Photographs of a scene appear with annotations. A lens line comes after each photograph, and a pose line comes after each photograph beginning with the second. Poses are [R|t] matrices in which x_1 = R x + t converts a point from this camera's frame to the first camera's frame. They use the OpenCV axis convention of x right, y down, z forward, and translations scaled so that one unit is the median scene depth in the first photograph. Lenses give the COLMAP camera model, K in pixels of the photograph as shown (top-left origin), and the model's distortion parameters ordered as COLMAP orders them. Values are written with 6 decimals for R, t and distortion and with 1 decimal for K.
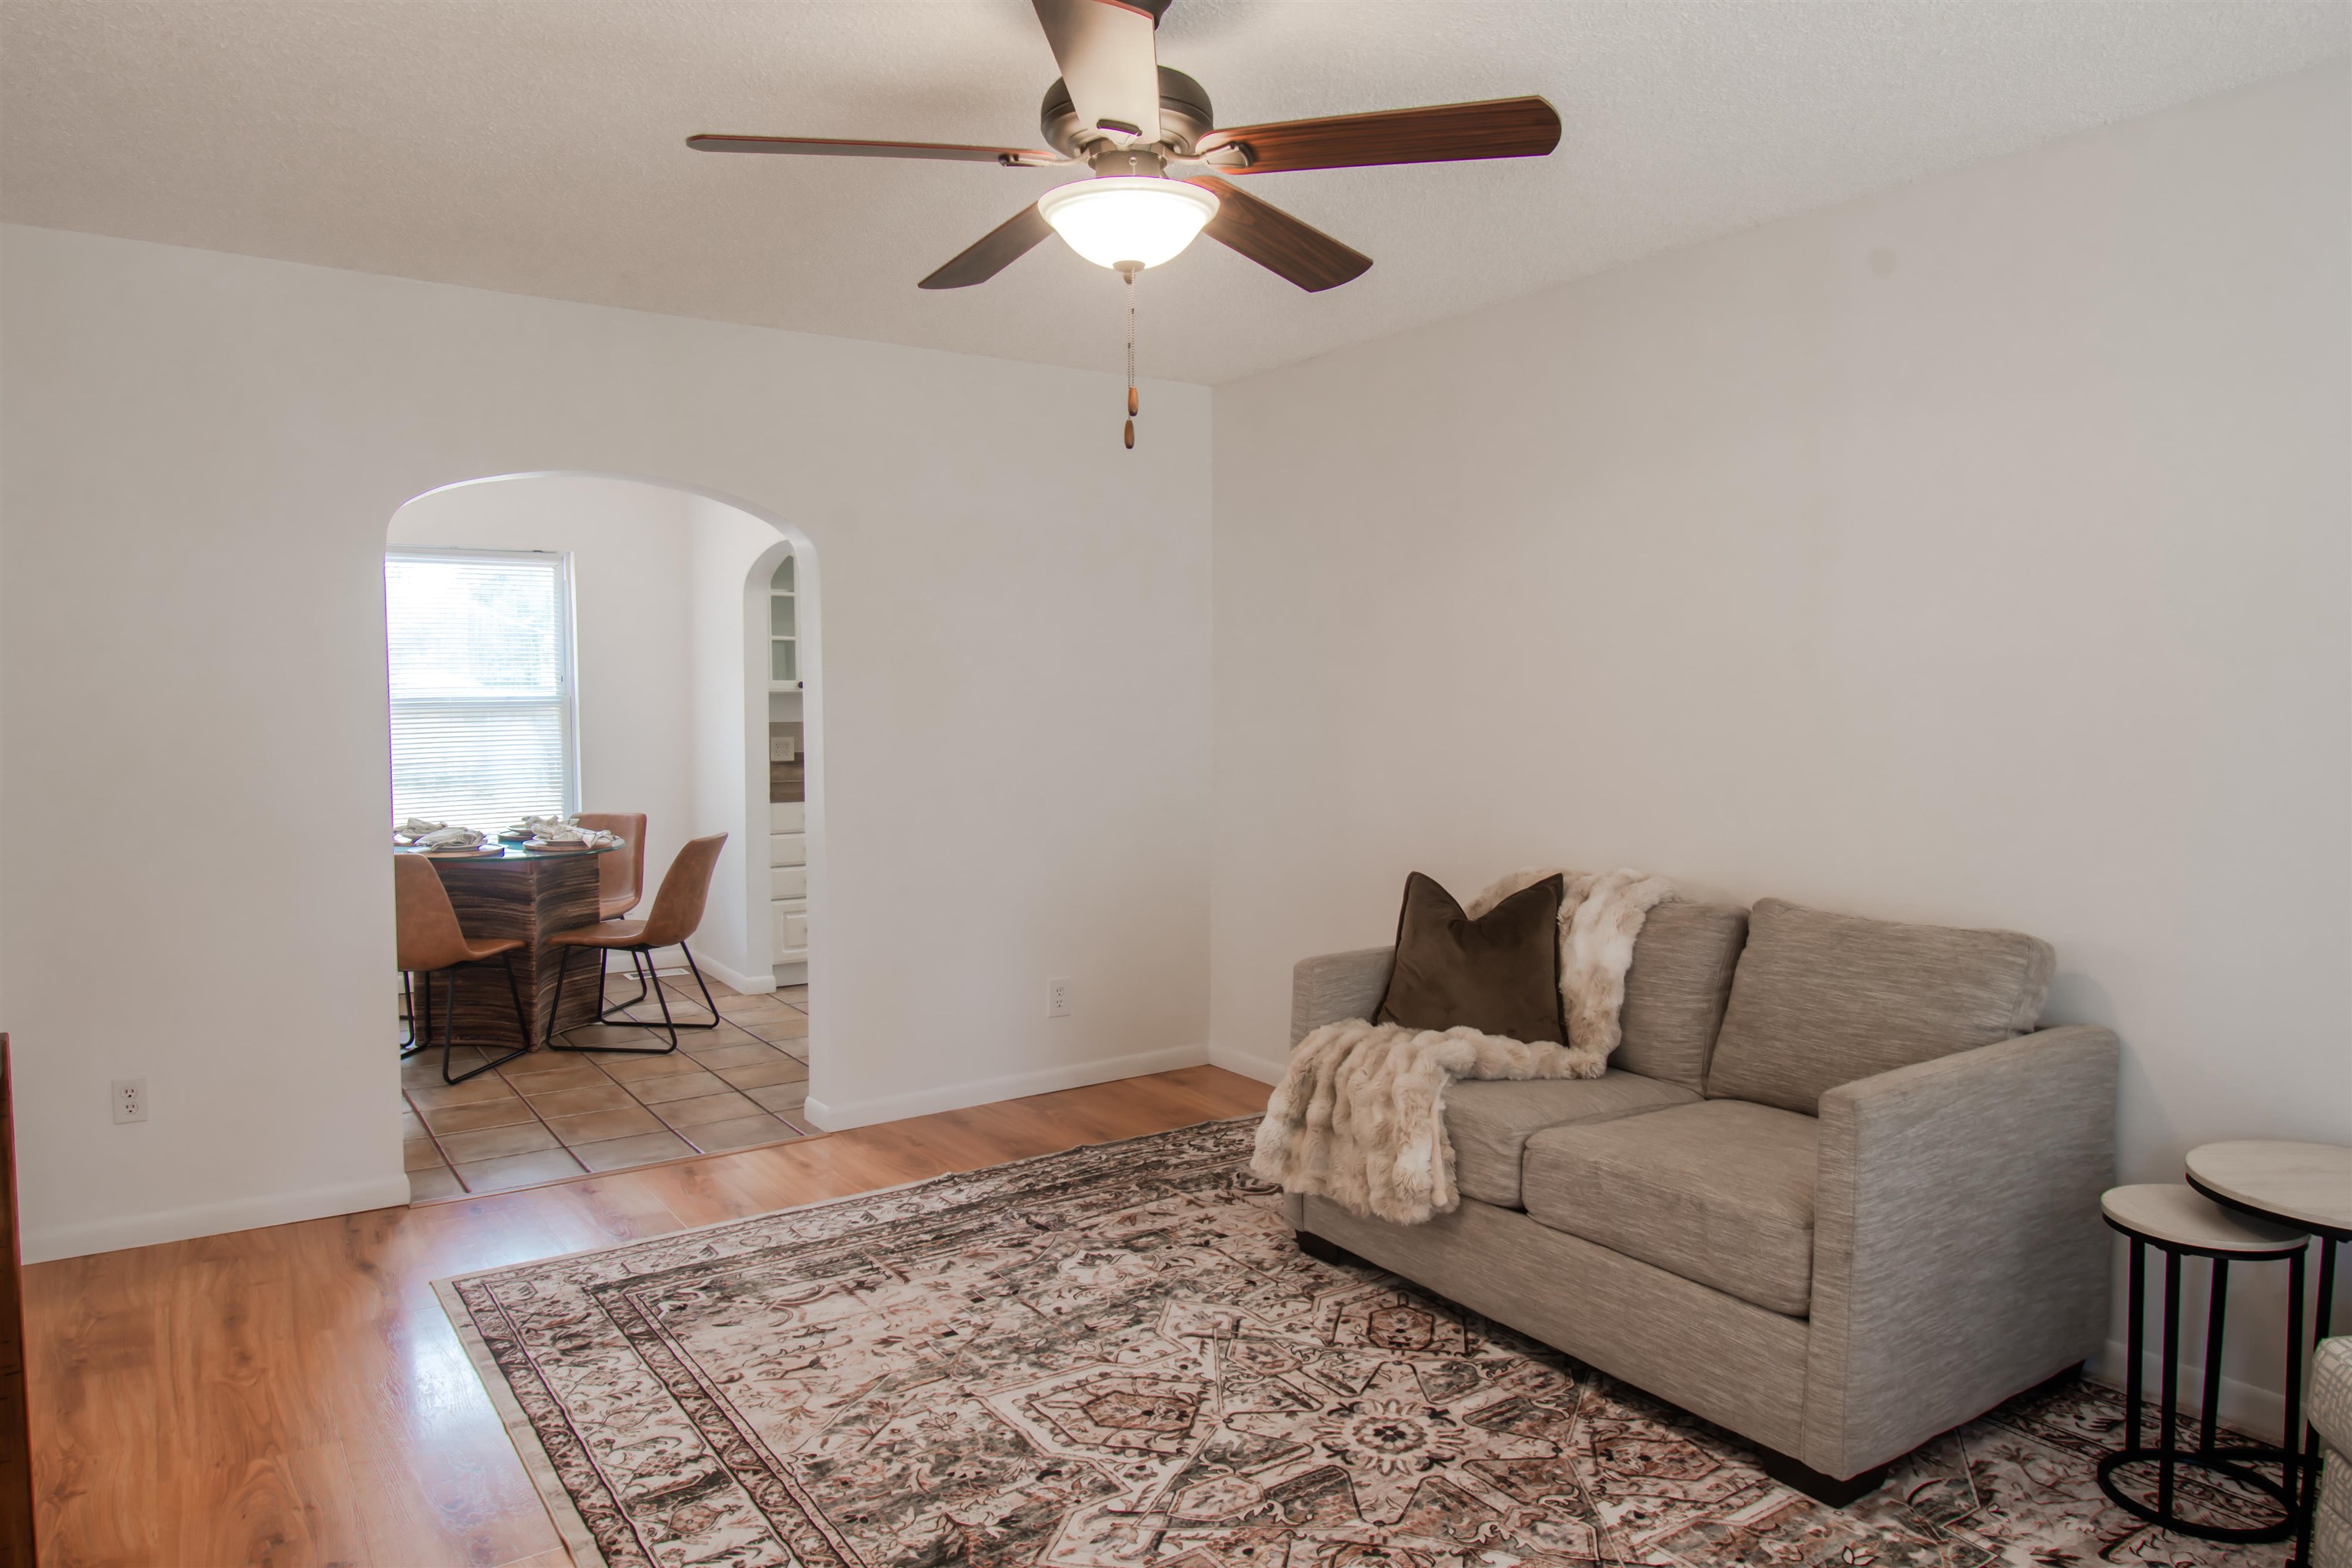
lens RADIAL K [[1422.6, 0, 1163.9], [0, 1422.6, 806.1], [0, 0, 1]] dist [-0.001489, -0.000311]
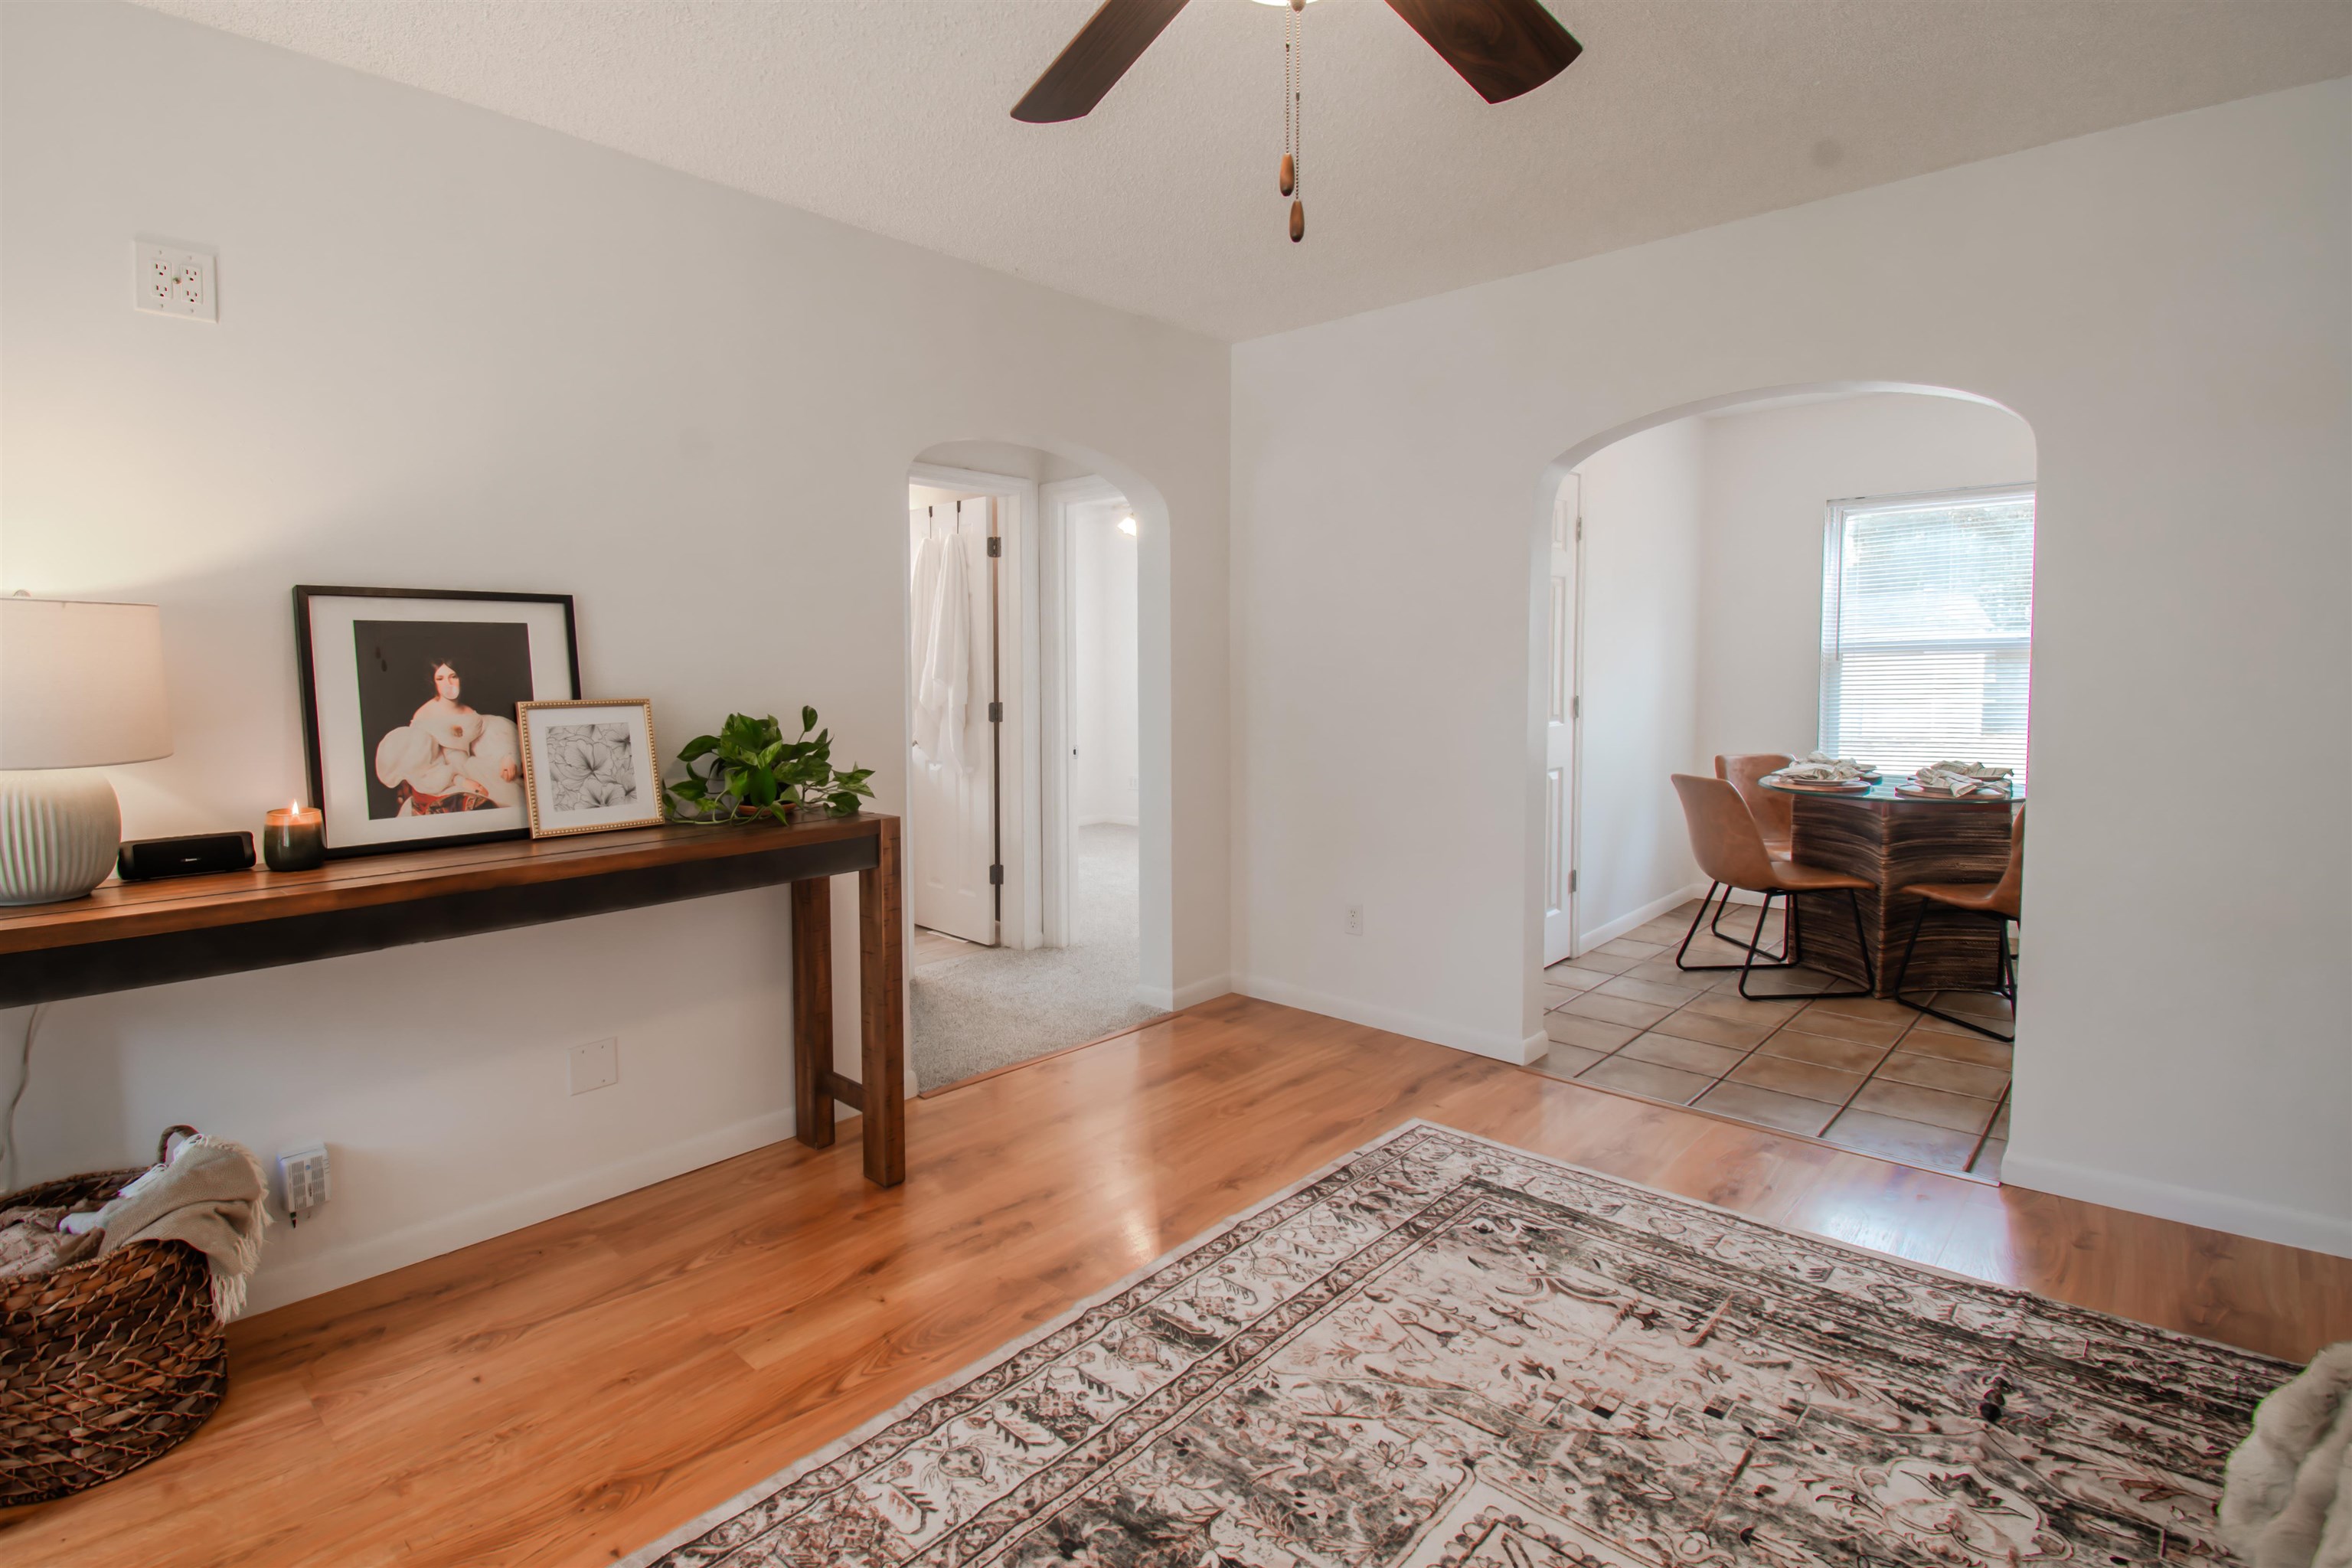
lens RADIAL K [[1155.0, 0, 1093.5], [0, 1155.0, 739.1], [0, 0, 1]] dist [-0.010848, -0.013964]
pose [[0.199123, 0.061296, -0.978056, 0.396279], [-0.067924, 0.996505, 0.048624, -0.011217], [0.977618, 0.056751, 0.202591, 0.587254]]
